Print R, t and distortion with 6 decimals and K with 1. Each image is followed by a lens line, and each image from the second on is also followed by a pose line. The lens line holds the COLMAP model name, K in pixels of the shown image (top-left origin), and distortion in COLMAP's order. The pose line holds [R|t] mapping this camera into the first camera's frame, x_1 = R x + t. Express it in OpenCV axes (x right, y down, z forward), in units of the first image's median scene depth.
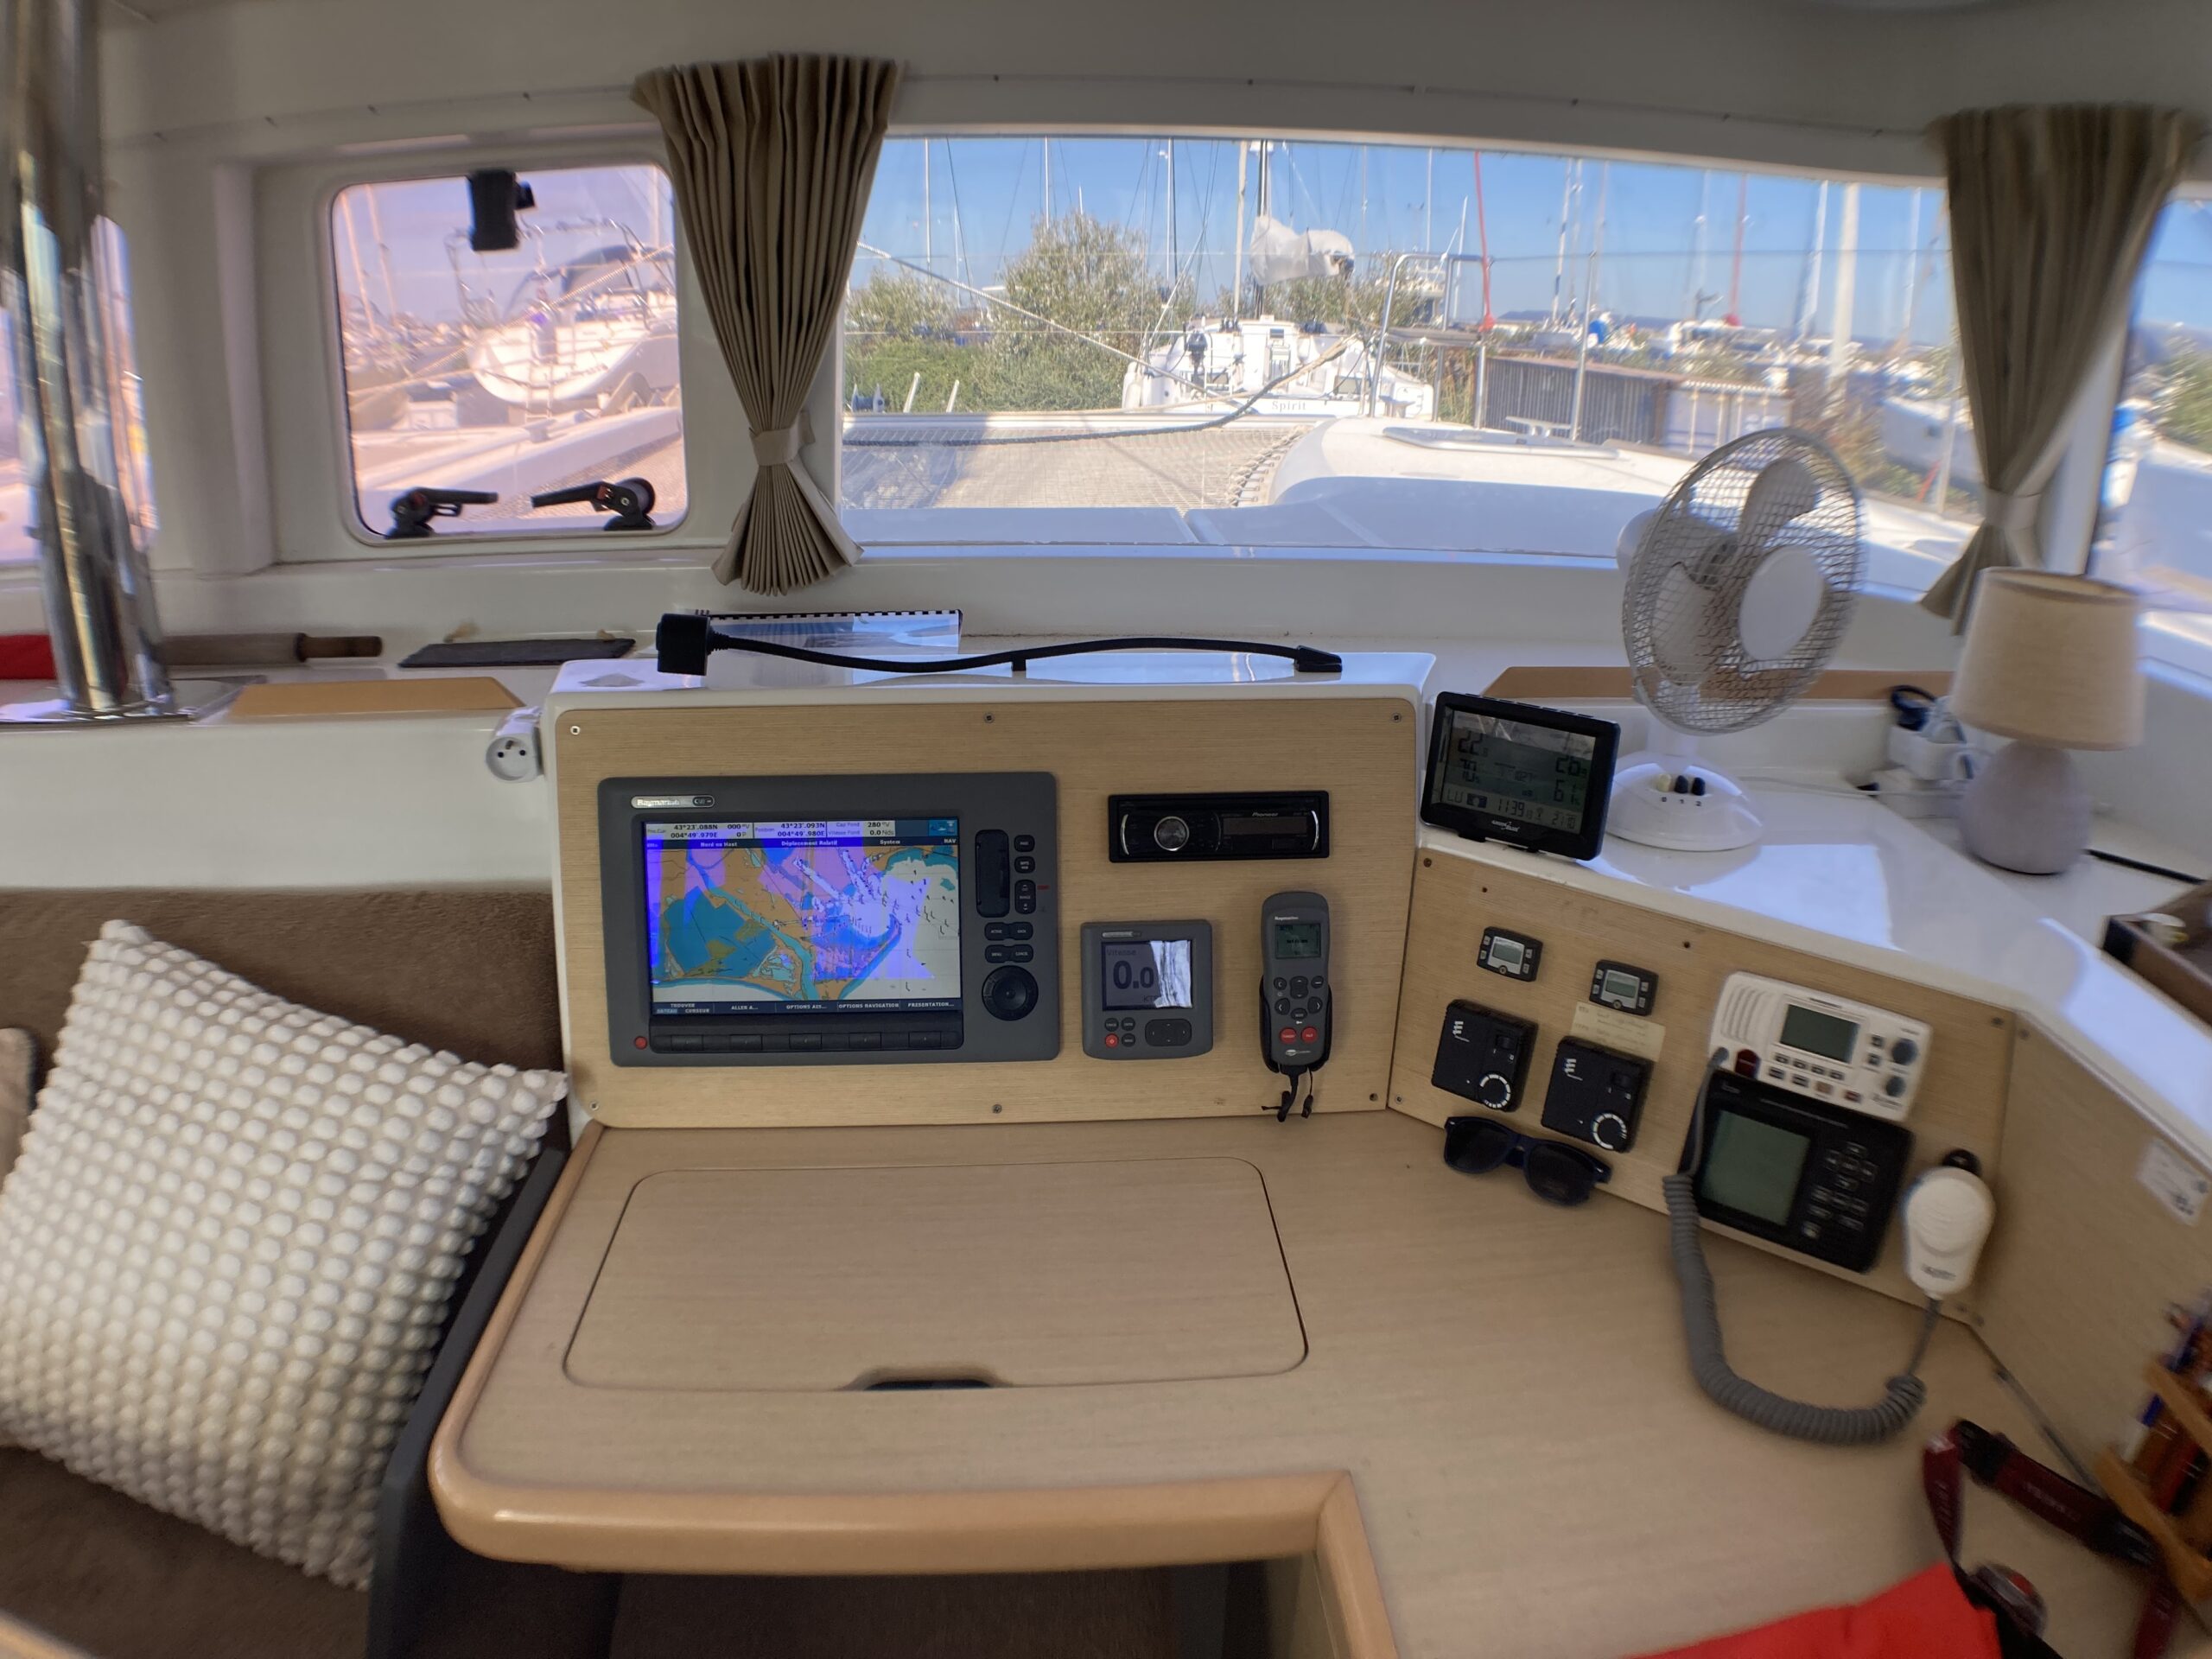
lens RADIAL K [[1462.0, 0, 1102.9], [0, 1462.0, 808.2], [0, 0, 1]] dist [-0.204674, 0.000308]
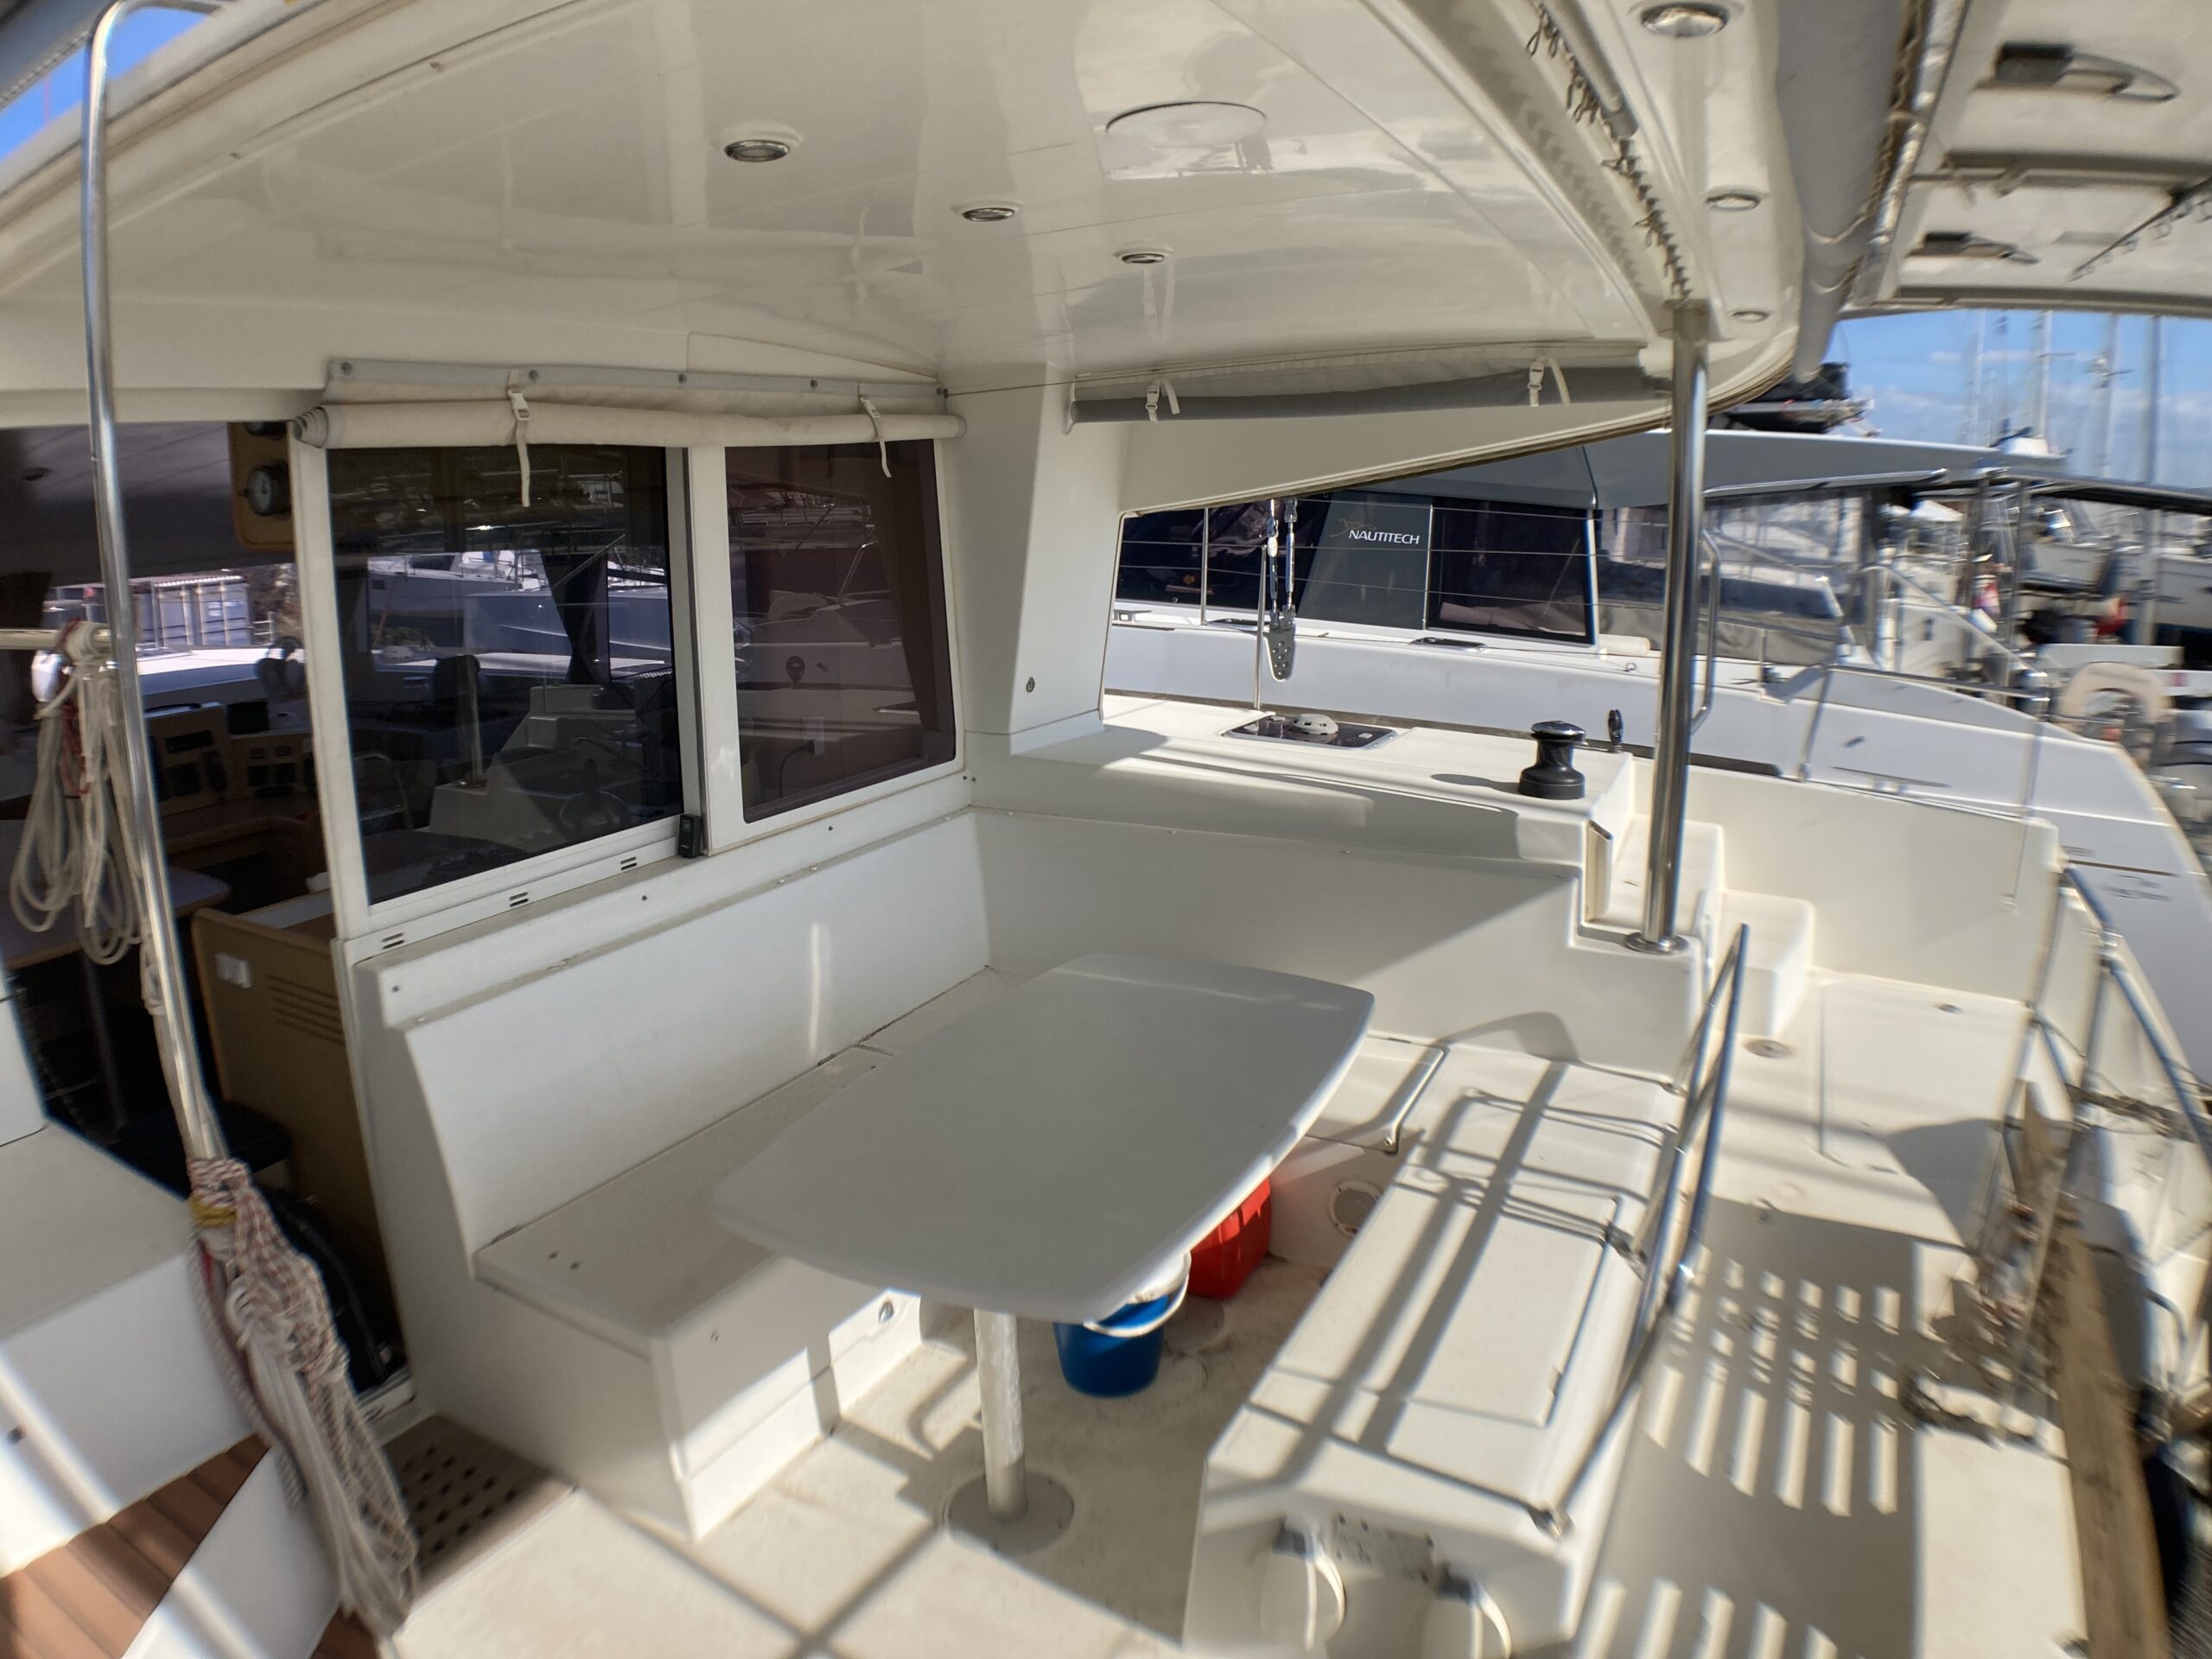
lens RADIAL K [[1401.2, 0, 1106.1], [0, 1401.2, 827.9], [0, 0, 1]] dist [-0.151597, -0.000619]
pose [[0.509224, -0.216690, 0.832908, -1.697163], [0.292702, 0.953699, 0.069162, 0.746433], [-0.809330, 0.208575, 0.549073, -3.124675]]
